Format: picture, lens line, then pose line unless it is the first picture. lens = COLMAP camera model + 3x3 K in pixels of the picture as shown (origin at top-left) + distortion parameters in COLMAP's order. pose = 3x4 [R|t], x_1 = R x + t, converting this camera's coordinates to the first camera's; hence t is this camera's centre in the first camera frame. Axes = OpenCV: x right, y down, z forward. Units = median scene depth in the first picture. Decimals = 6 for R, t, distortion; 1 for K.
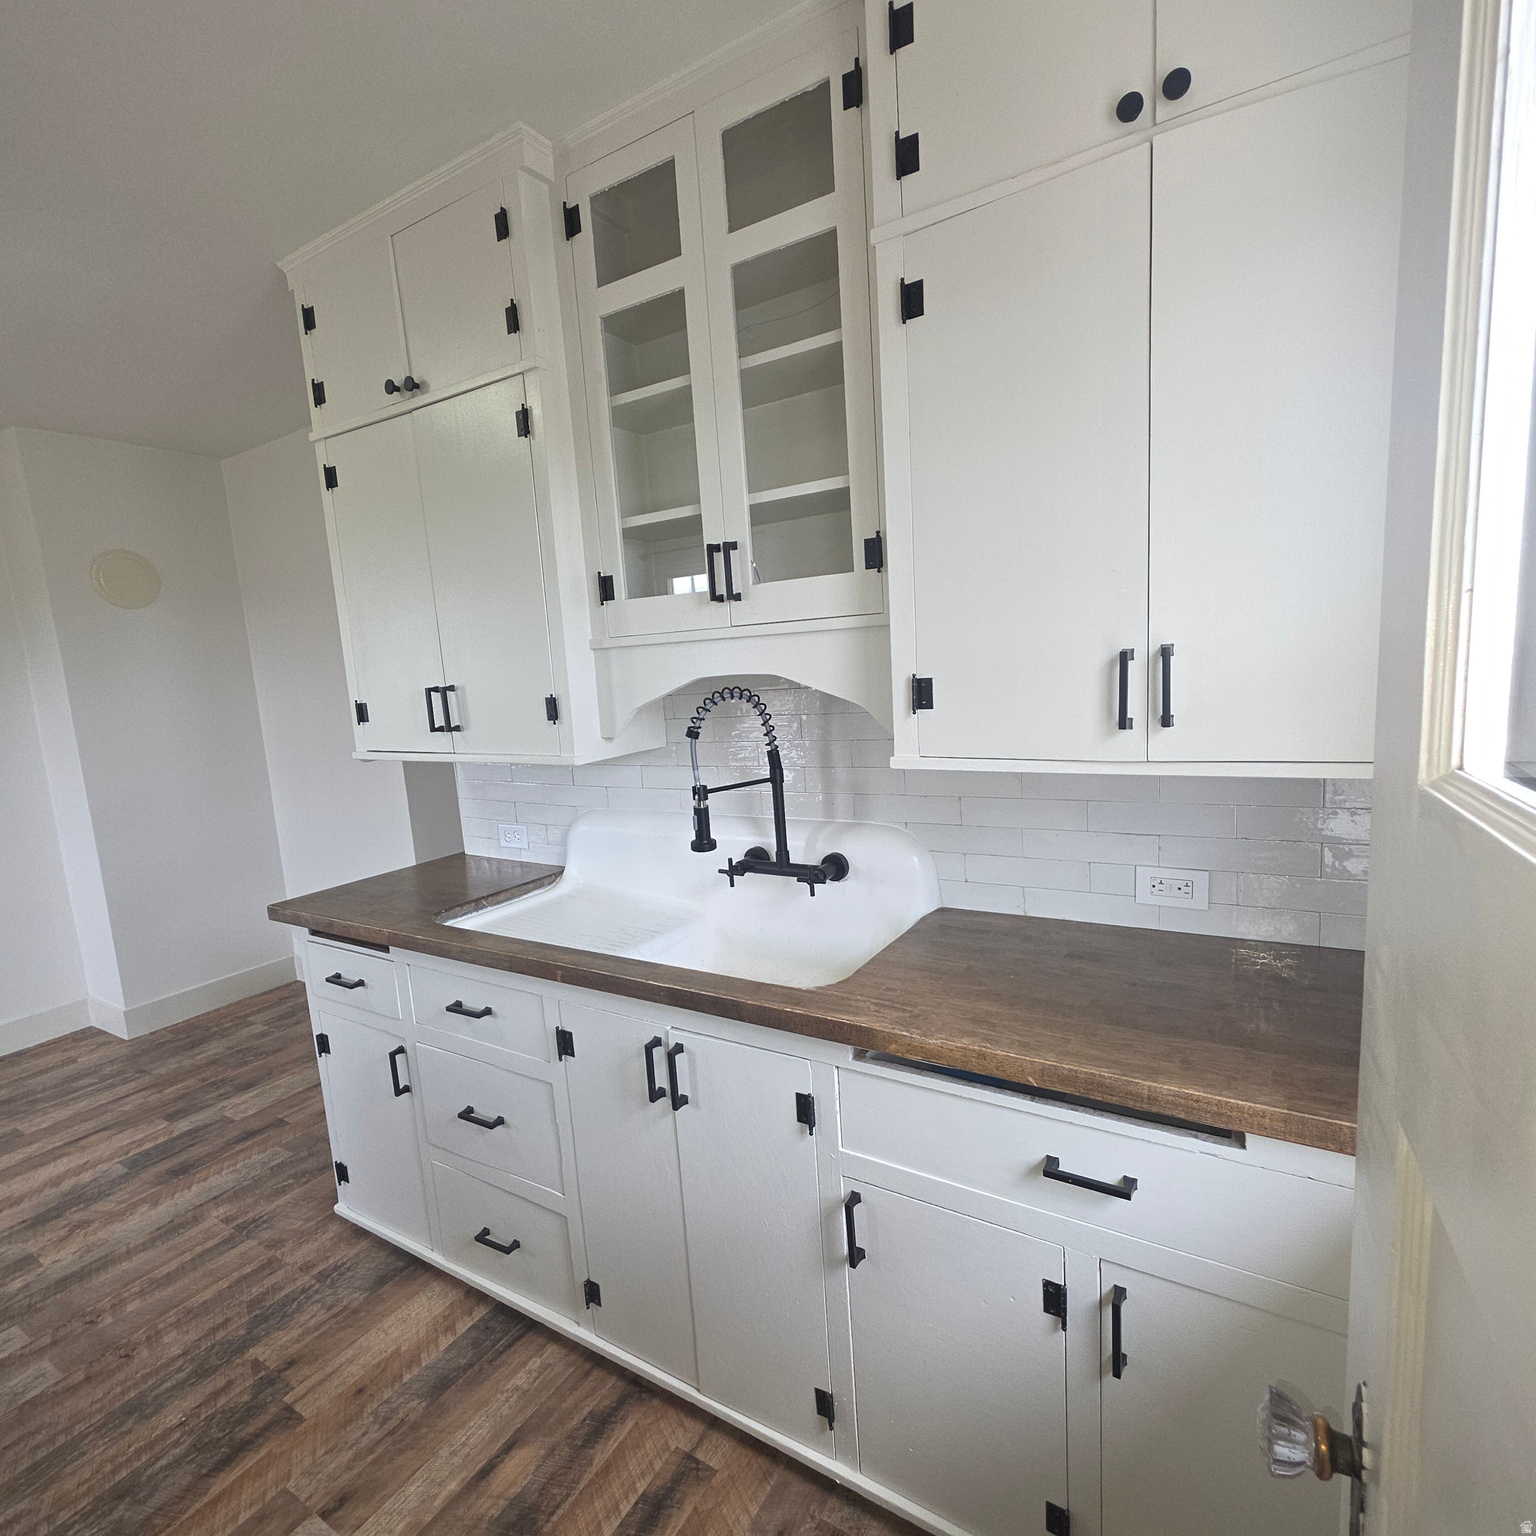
lens RADIAL K [[811.8, 0, 767.8], [0, 811.8, 772.8], [0, 0, 1]] dist [-0.001846, 0.001936]
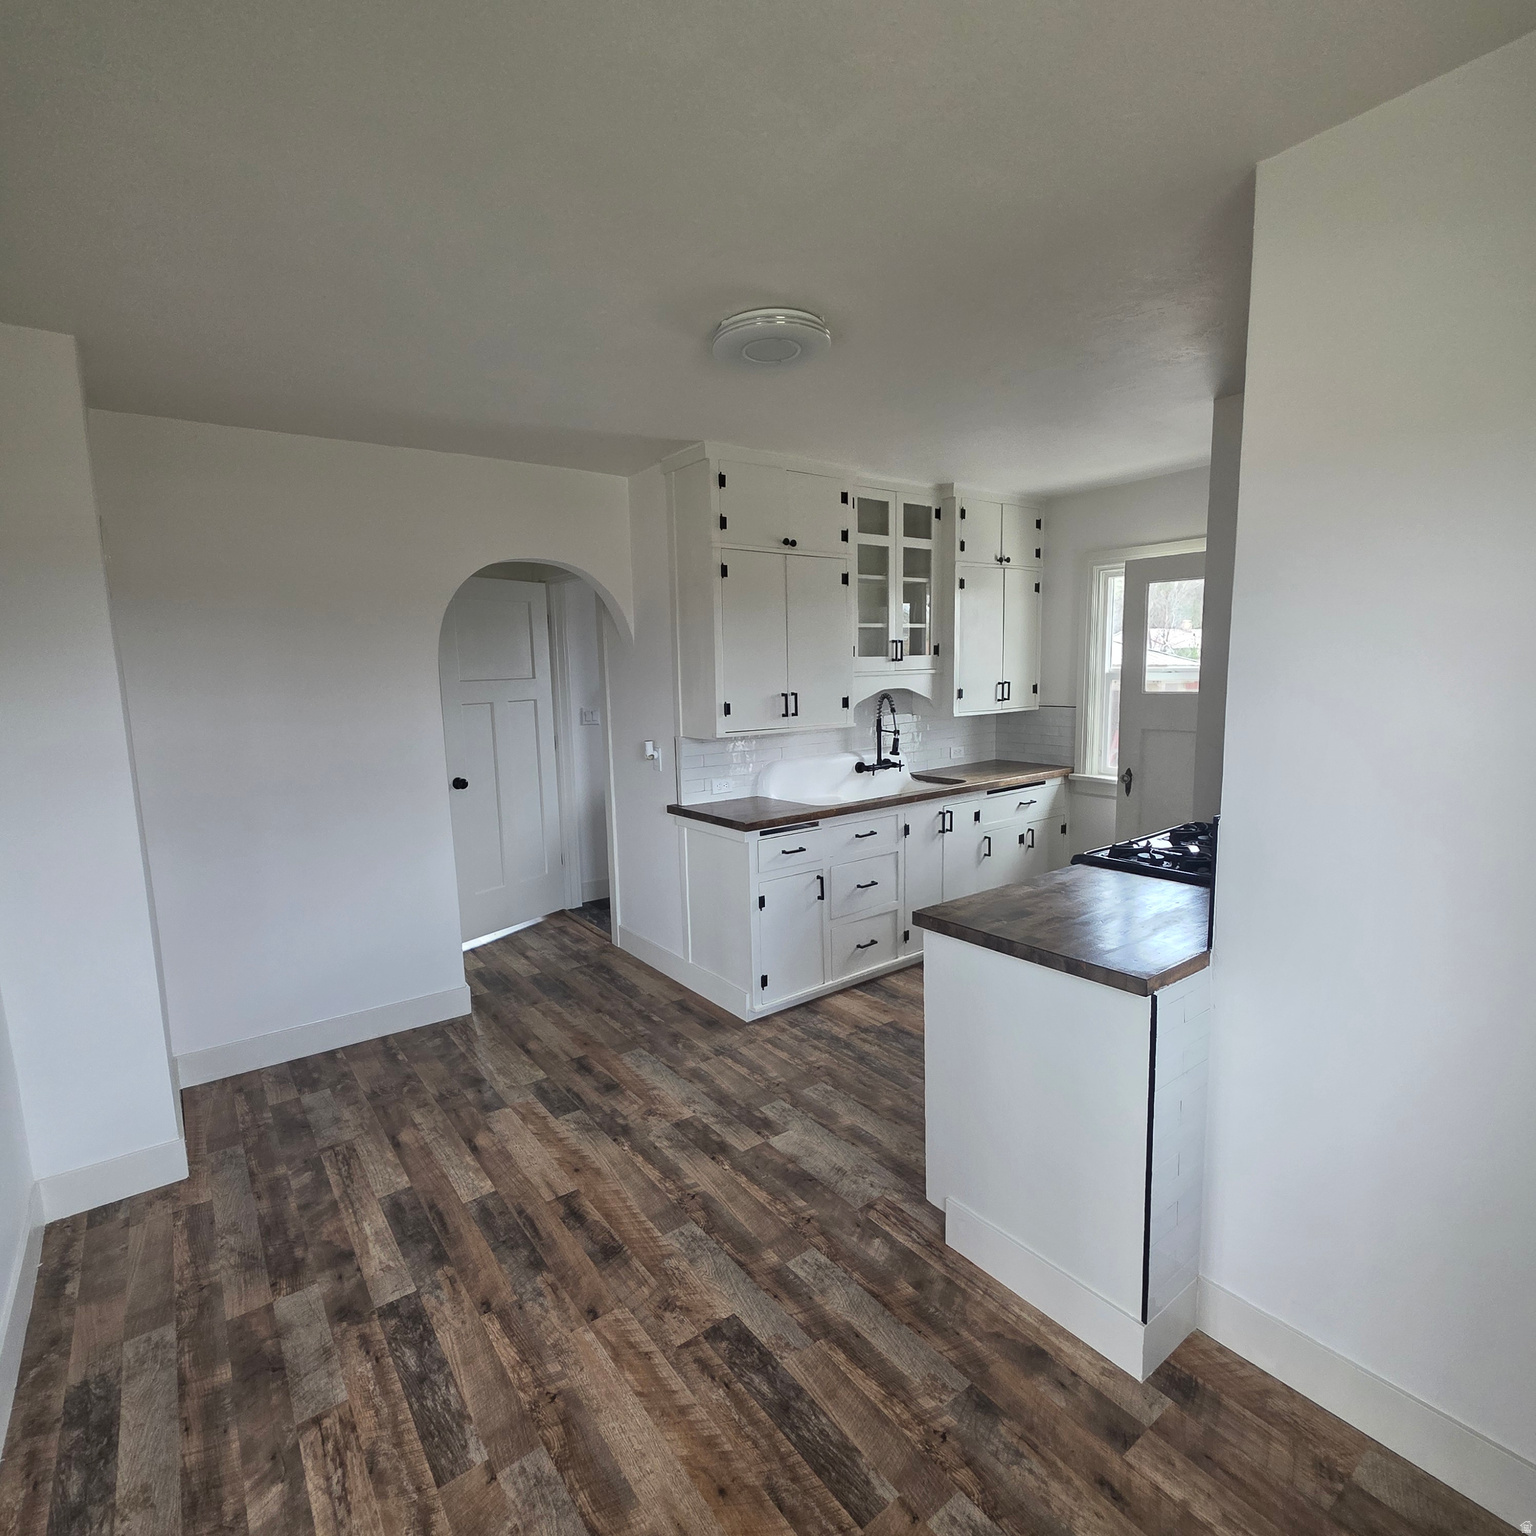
lens RADIAL K [[811.8, 0, 766.8], [0, 811.8, 769.3], [0, 0, 1]] dist [-0.001846, 0.001936]
pose [[0.369373, -0.065046, 0.927002, -2.327339], [0.134509, 0.990784, 0.015925, 0.038187], [-0.919495, 0.118807, 0.374718, 0.359808]]
